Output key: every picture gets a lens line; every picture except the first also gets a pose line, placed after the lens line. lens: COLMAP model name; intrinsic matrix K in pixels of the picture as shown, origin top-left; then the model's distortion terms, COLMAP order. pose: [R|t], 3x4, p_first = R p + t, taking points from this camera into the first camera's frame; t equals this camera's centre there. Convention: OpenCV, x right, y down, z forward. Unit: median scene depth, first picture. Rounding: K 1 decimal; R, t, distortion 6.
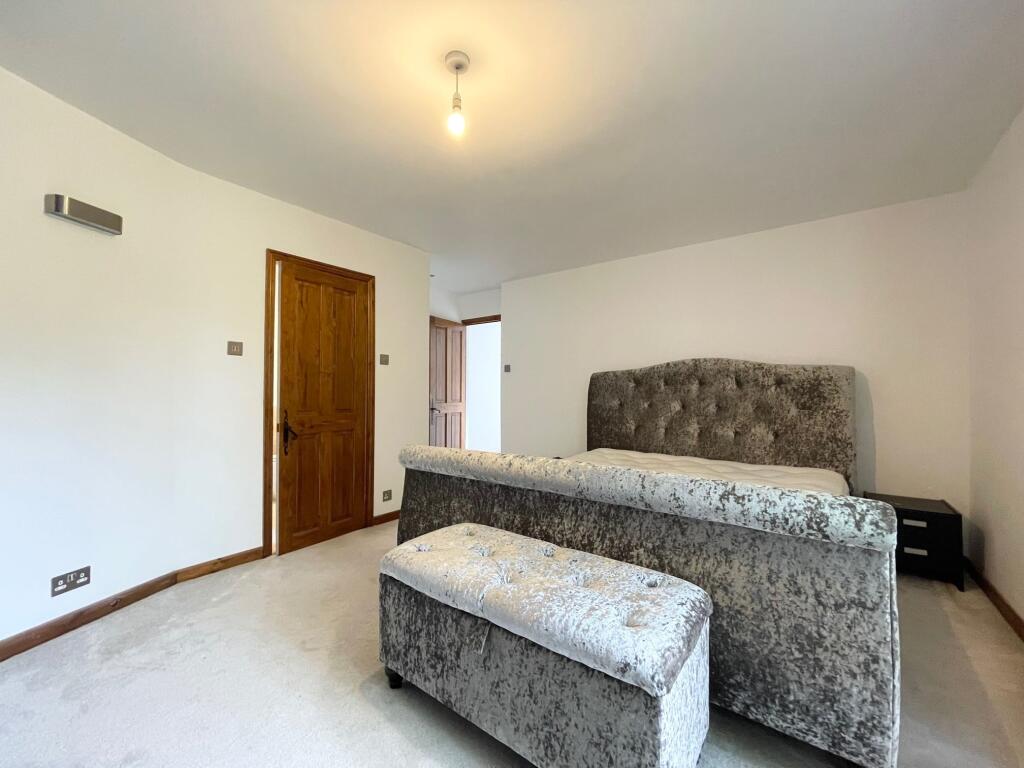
lens RADIAL K [[406.5, 0, 510.8], [0, 406.5, 388.5], [0, 0, 1]] dist [-0.003434, -0.000477]
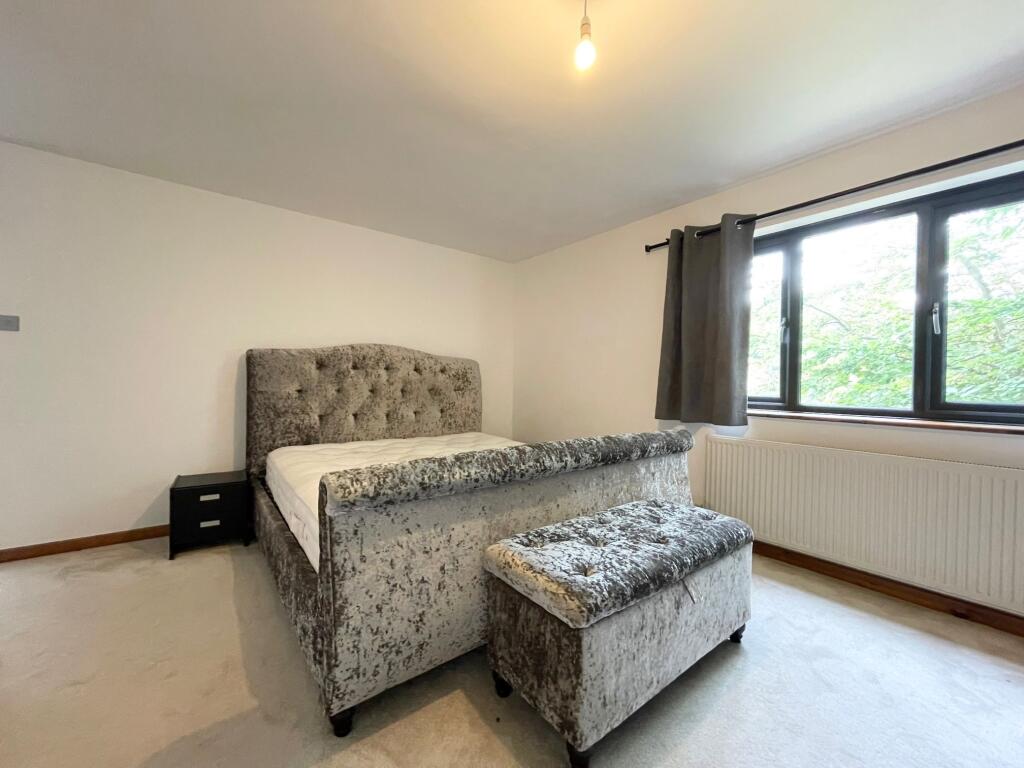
lens RADIAL K [[406.5, 0, 507.3], [0, 406.5, 386.1], [0, 0, 1]] dist [-0.003434, -0.000477]
pose [[0.261719, -0.012975, 0.965057, -0.467839], [-0.022783, 0.999548, 0.019618, 0.005261], [-0.964875, -0.027122, 0.261305, 0.427919]]
